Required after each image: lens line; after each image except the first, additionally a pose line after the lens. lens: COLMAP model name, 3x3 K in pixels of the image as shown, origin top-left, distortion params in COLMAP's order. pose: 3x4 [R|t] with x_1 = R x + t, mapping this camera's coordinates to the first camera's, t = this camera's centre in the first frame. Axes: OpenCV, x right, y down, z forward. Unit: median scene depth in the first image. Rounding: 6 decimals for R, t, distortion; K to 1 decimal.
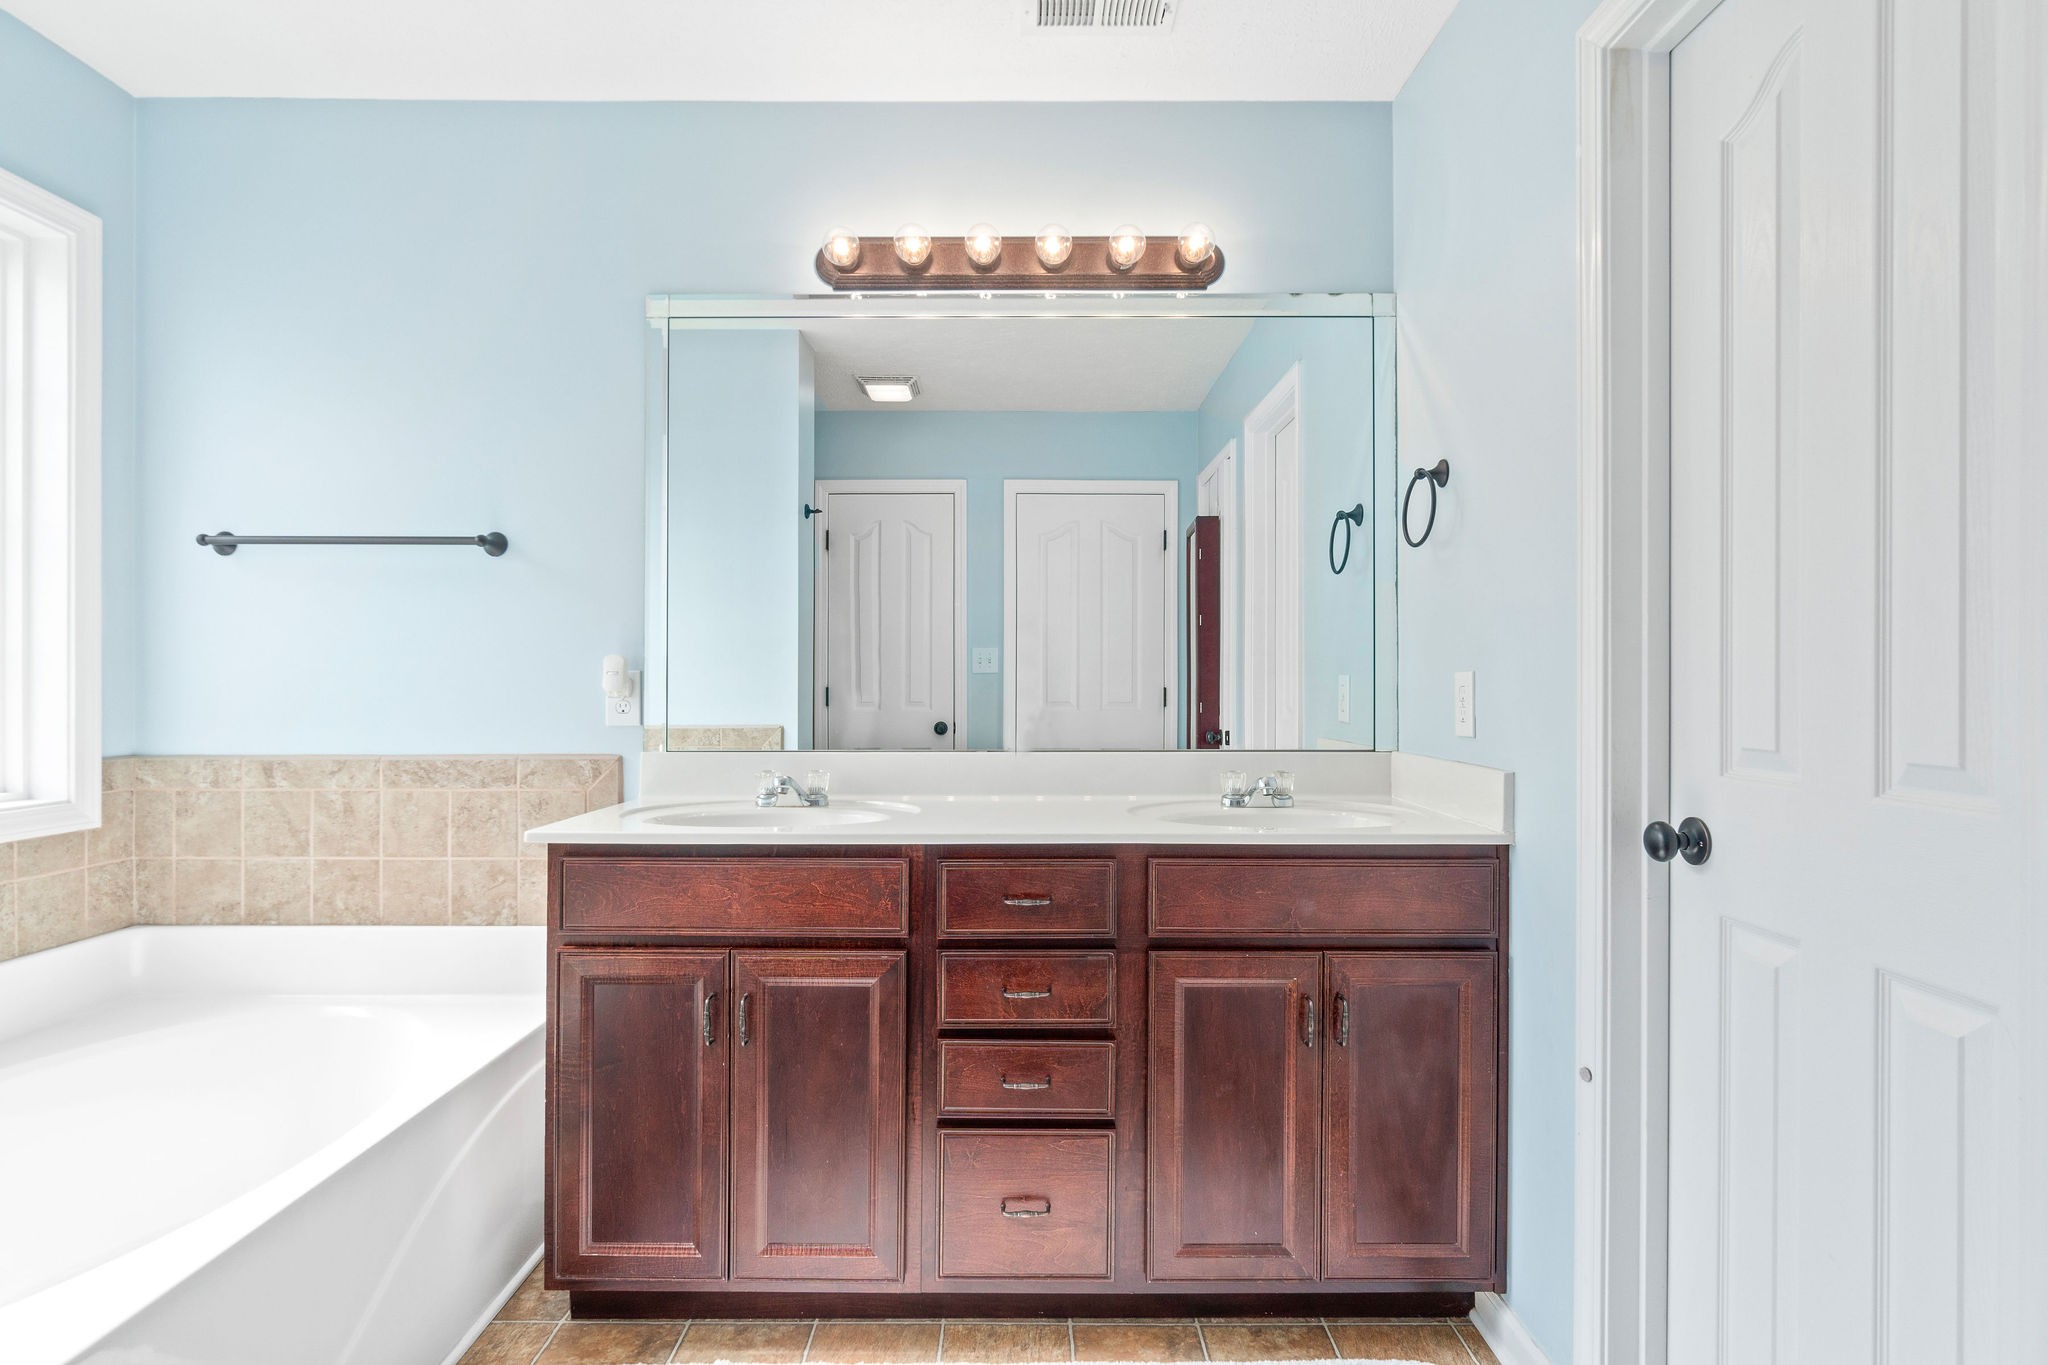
lens RADIAL K [[1030.7, 0, 1022.8], [0, 1030.7, 683.3], [0, 0, 1]] dist [-0.011034, 0.001580]
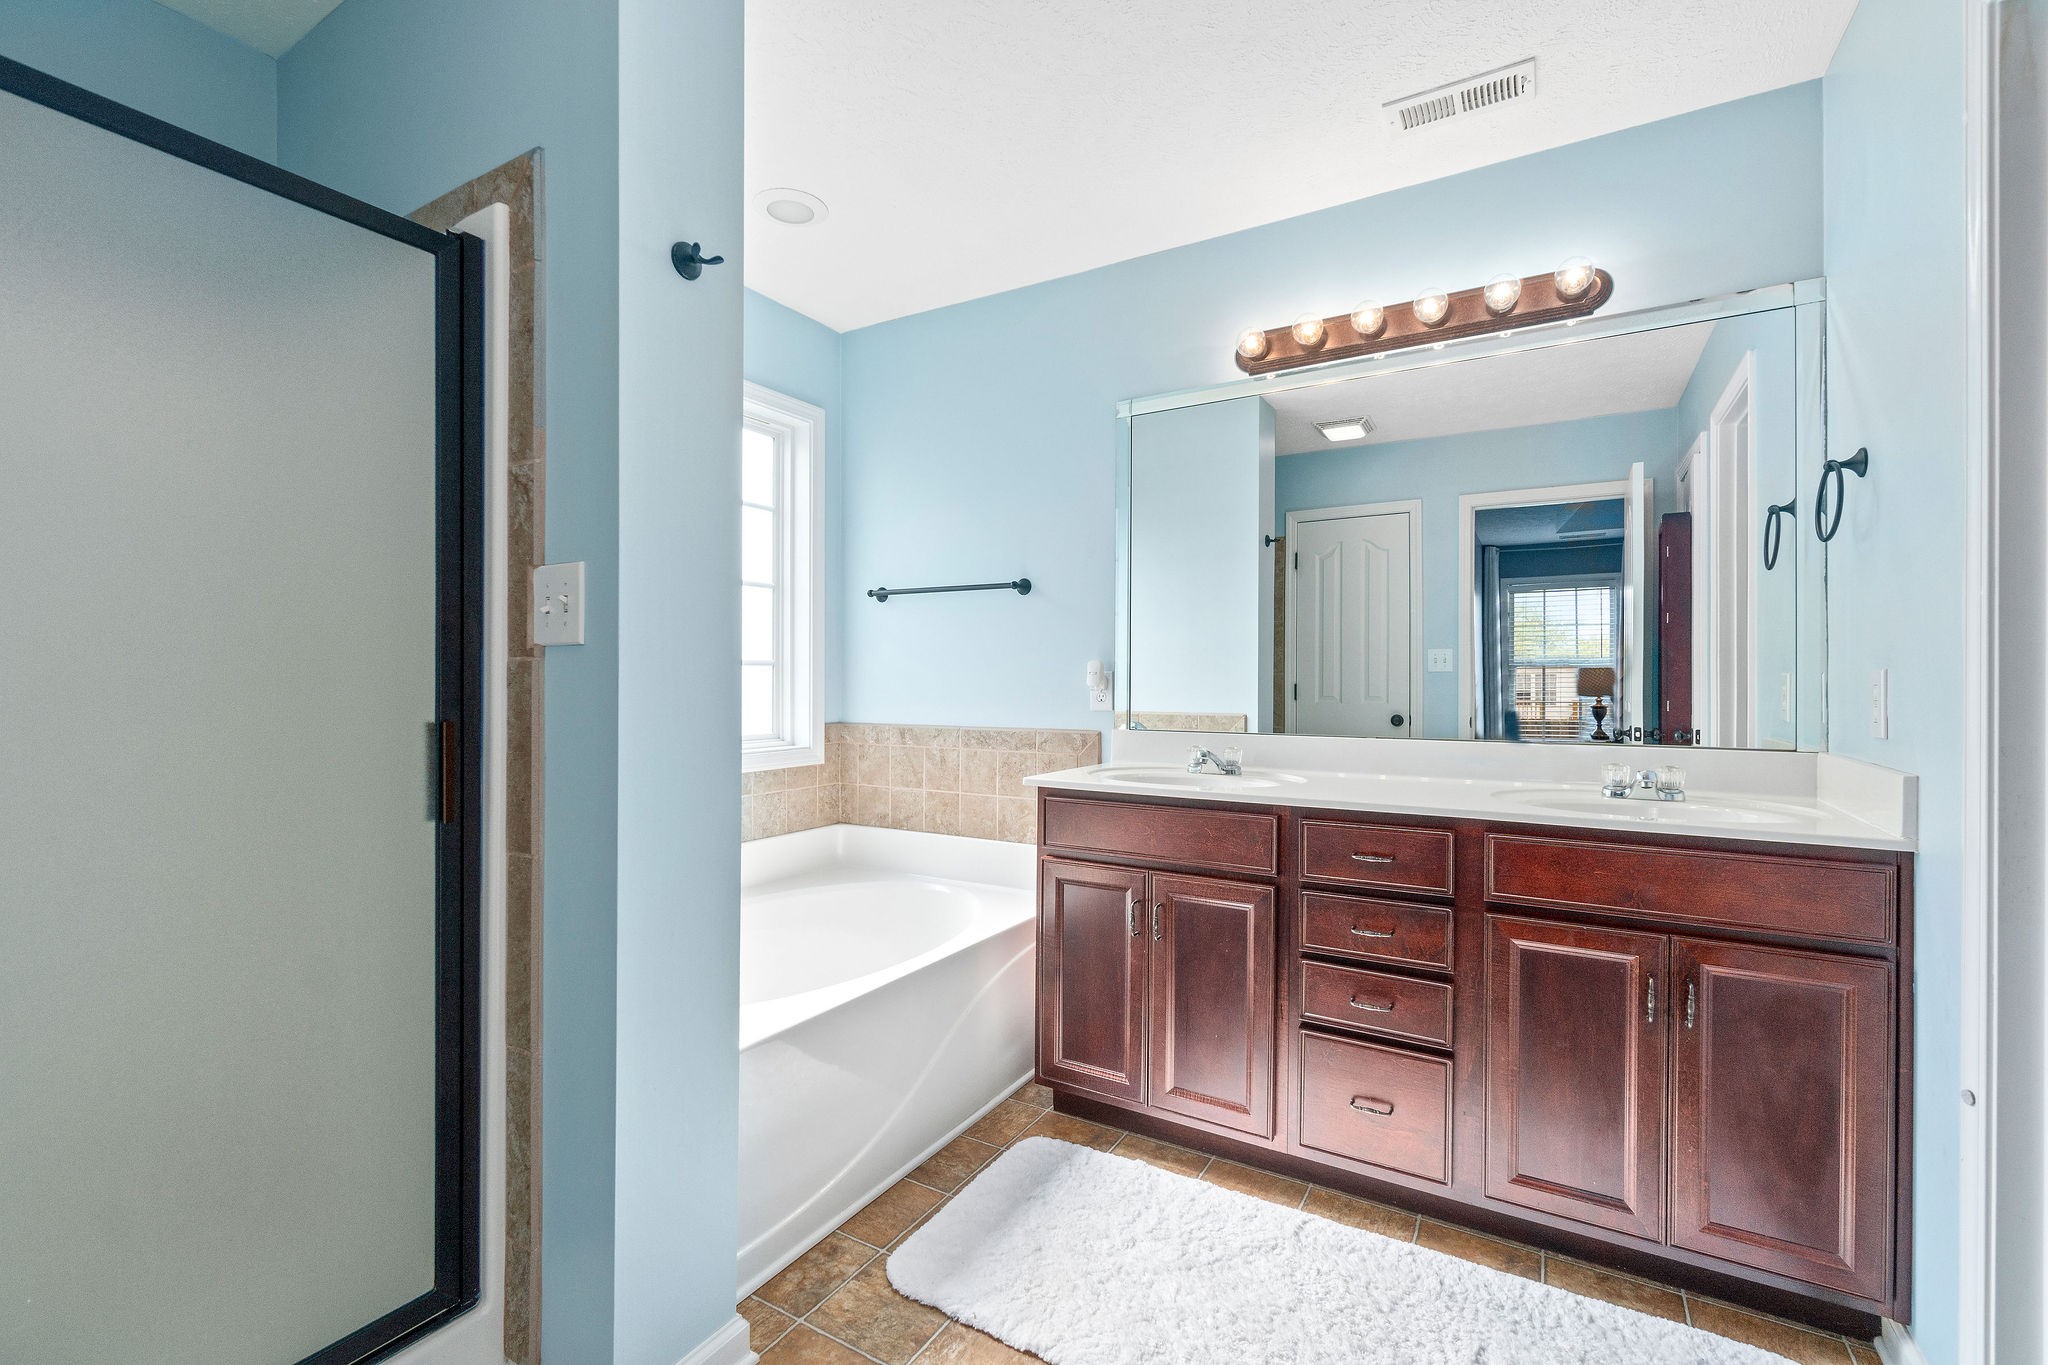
lens RADIAL K [[877.9, 0, 1023.2], [0, 877.9, 680.0], [0, 0, 1]] dist [-0.010767, 0.000656]
pose [[0.855660, 0.001457, -0.517536, 0.159666], [-0.001341, 0.999999, 0.000599, -0.001309], [0.517536, 0.000182, 0.855661, -0.096140]]
